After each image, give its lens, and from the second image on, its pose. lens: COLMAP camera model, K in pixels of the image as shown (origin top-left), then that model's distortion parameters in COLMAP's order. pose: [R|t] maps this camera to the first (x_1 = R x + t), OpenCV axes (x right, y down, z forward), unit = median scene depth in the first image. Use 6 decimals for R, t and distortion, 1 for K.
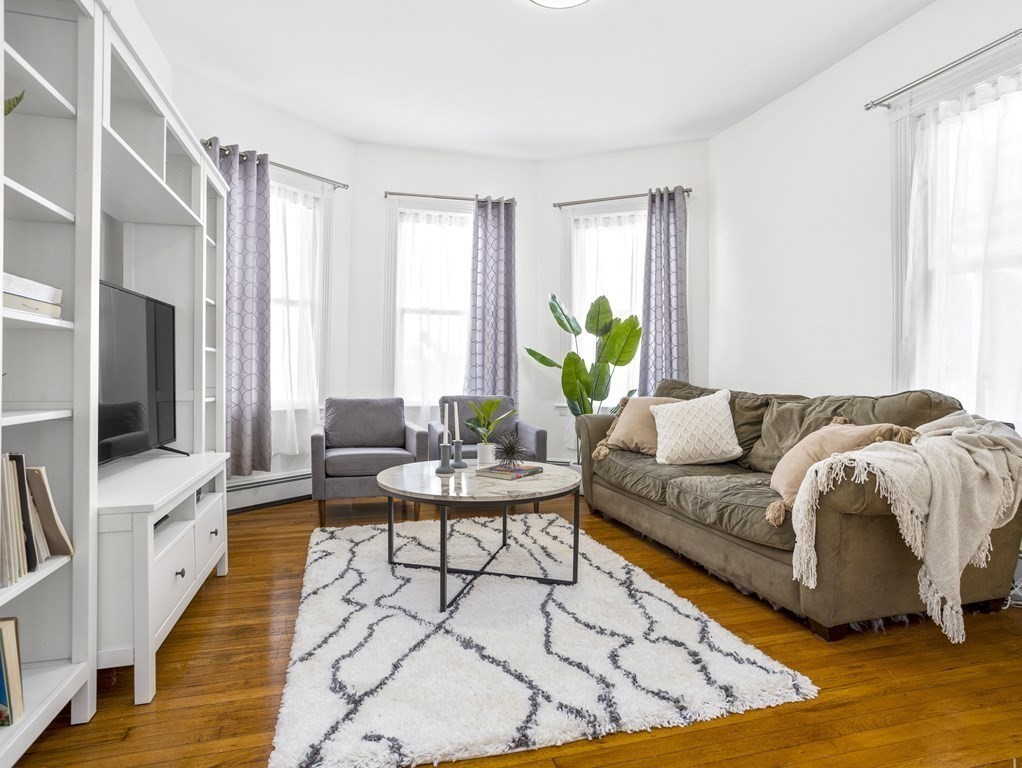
lens RADIAL K [[556.7, 0, 508.0], [0, 556.7, 378.7], [0, 0, 1]] dist [-0.022353, 0.008005]
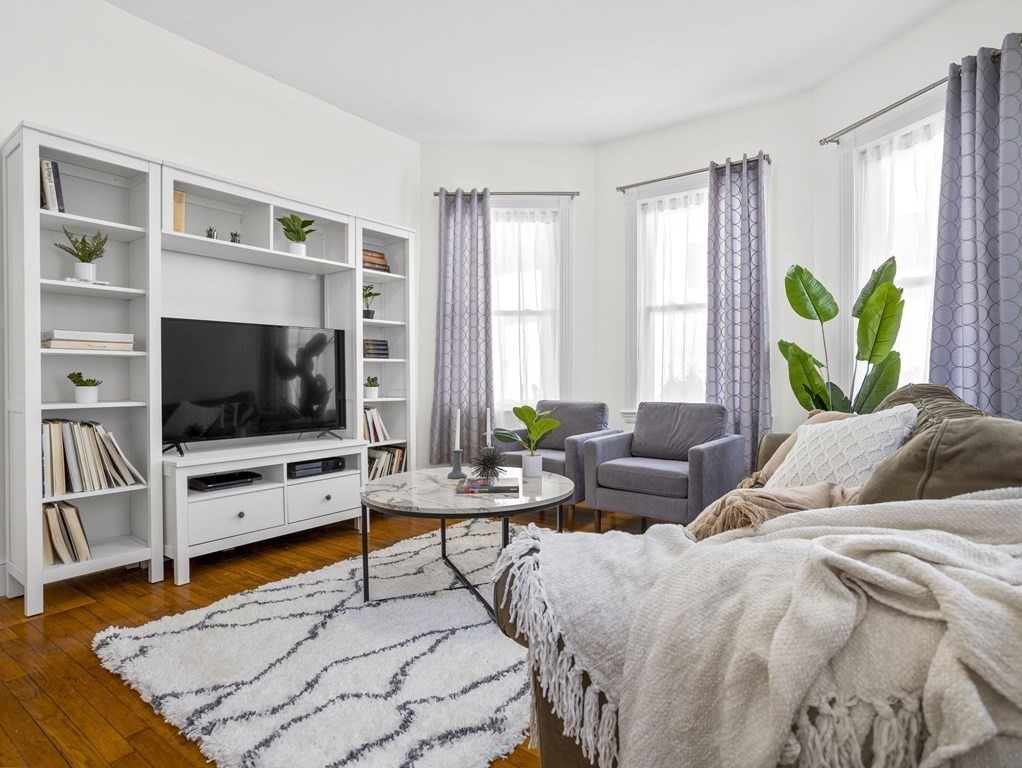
lens RADIAL K [[556.7, 0, 518.4], [0, 556.7, 386.7], [0, 0, 1]] dist [-0.022353, 0.008005]
pose [[0.626411, 0.011170, -0.779413, 0.672716], [-0.001833, 0.999916, 0.012857, -0.008255], [0.779491, -0.006626, 0.626378, 0.420555]]
